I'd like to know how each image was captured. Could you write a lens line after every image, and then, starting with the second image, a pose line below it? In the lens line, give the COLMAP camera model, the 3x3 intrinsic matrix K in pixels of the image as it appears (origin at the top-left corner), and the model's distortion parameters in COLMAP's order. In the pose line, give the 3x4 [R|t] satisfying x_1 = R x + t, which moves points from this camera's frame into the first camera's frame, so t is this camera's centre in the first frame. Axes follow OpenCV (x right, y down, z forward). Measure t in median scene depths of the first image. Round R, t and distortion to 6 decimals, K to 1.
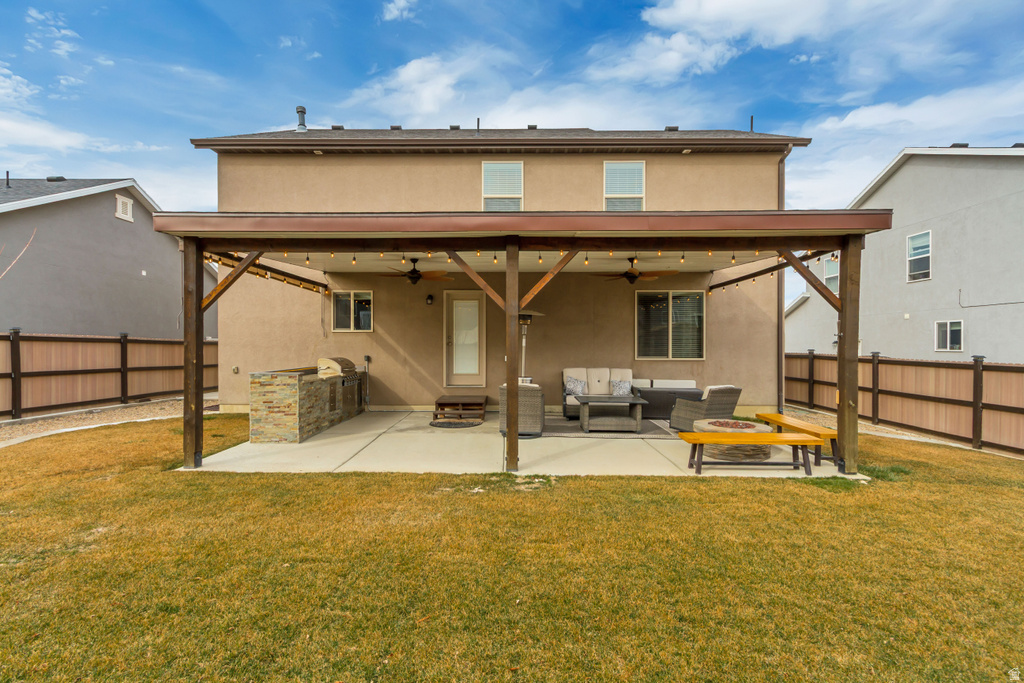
lens RADIAL K [[477.5, 0, 511.7], [0, 477.5, 343.7], [0, 0, 1]] dist [0.007045, 0.000428]
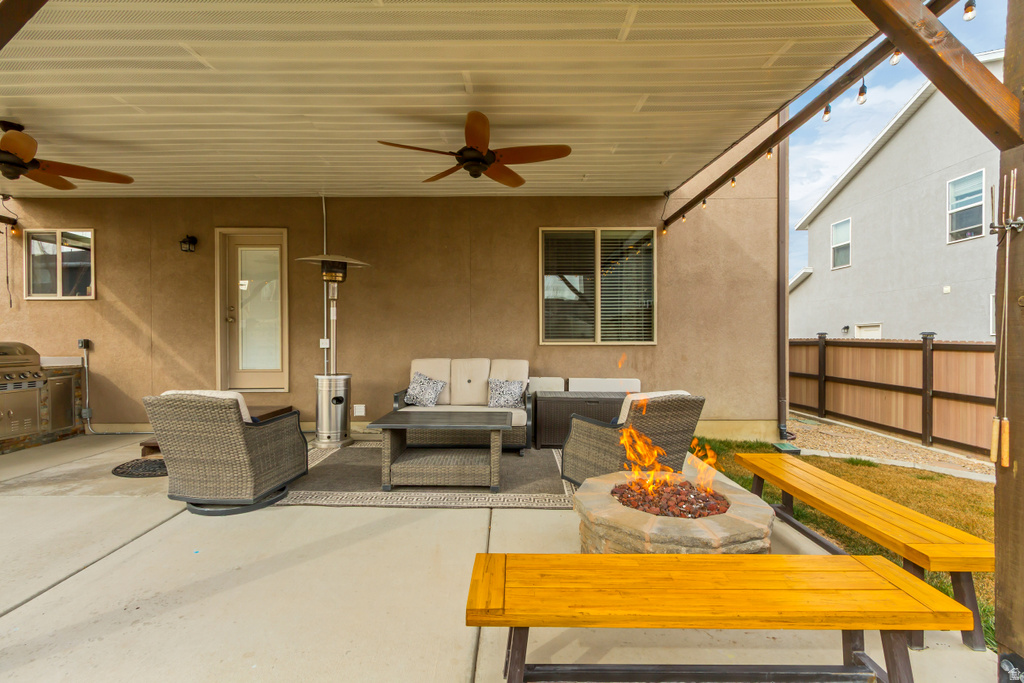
lens RADIAL K [[474.8, 0, 512.0], [0, 474.8, 341.5], [0, 0, 1]] dist [0.003216, 0.000957]
pose [[0.999959, -0.003970, 0.008094, 0.219204], [0.003933, 0.999982, 0.004557, 0.026804], [-0.008112, -0.004525, 0.999957, 0.408274]]
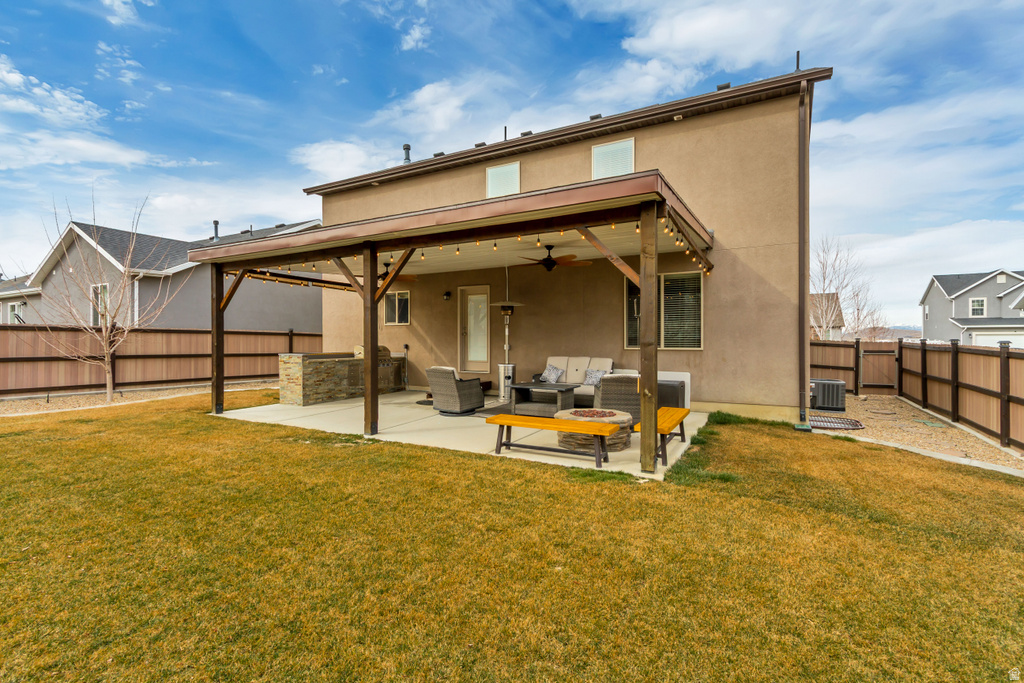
lens RADIAL K [[474.8, 0, 512.0], [0, 474.8, 341.5], [0, 0, 1]] dist [0.003216, 0.000957]
pose [[0.880088, -0.001066, -0.474810, 0.509540], [0.002469, 0.999994, 0.002333, 0.015635], [0.474804, -0.003225, 0.880085, 0.063491]]
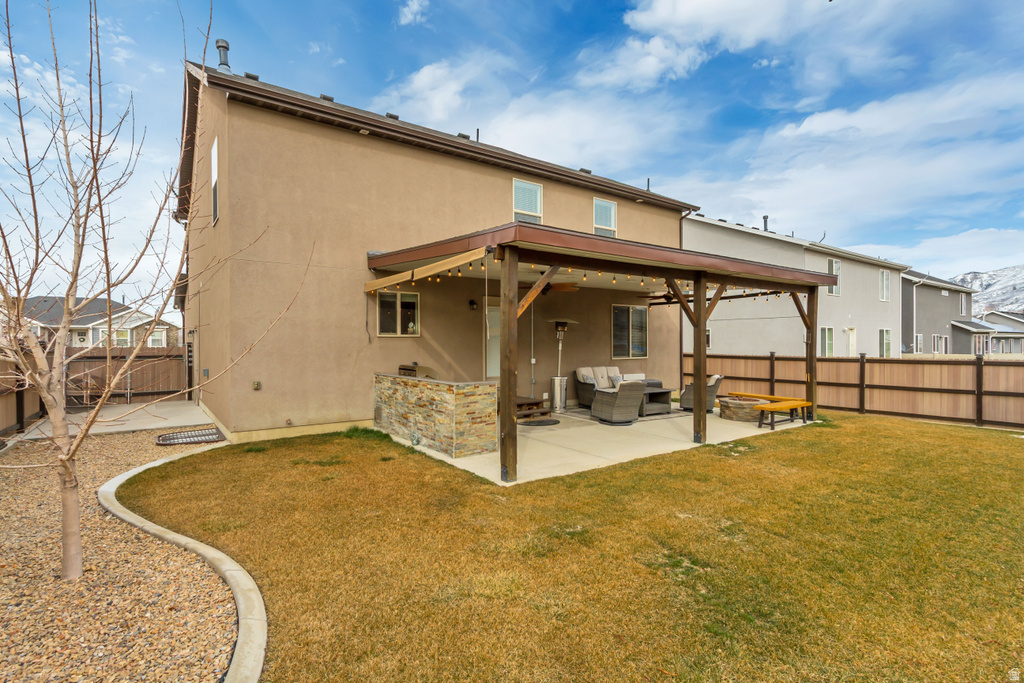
lens RADIAL K [[498.5, 0, 516.5], [0, 498.5, 340.3], [0, 0, 1]] dist [0.003785, 0.000530]
pose [[0.799535, -0.002540, 0.600614, -0.728478], [0.003764, 0.999993, -0.000783, -0.016222], [-0.600608, 0.002887, 0.799539, 0.102468]]
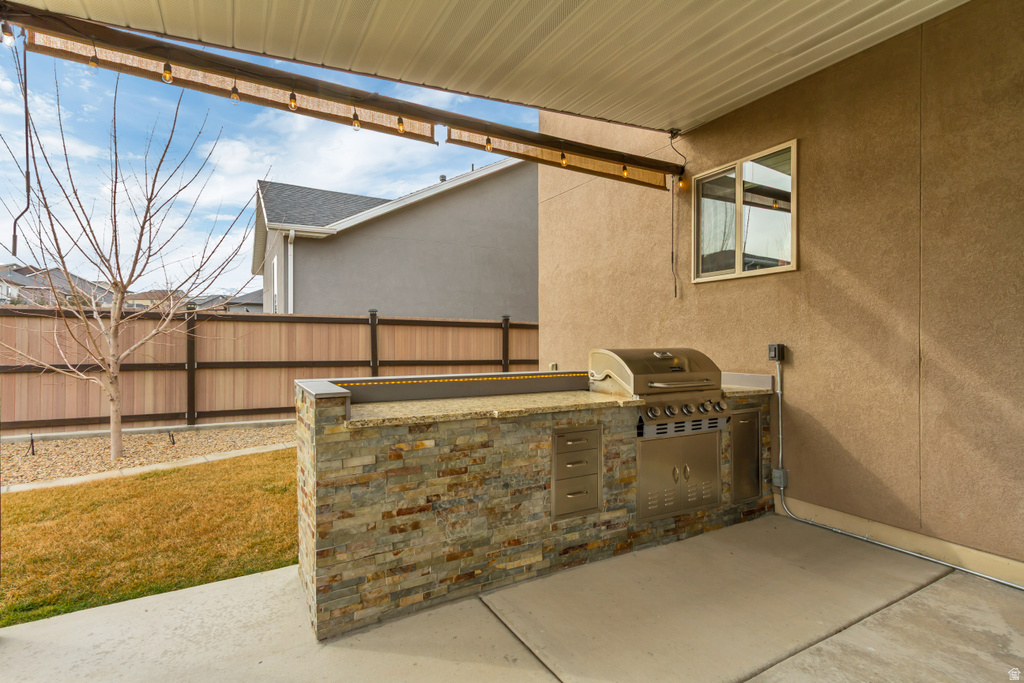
lens RADIAL K [[502.1, 0, 514.1], [0, 502.1, 346.1], [0, 0, 1]] dist [0.014905, 0.000237]
pose [[0.497553, 0.006914, -0.867406, -0.093004], [0.001468, 0.999960, 0.008813, 0.022585], [0.867432, -0.005659, 0.497523, 0.671106]]
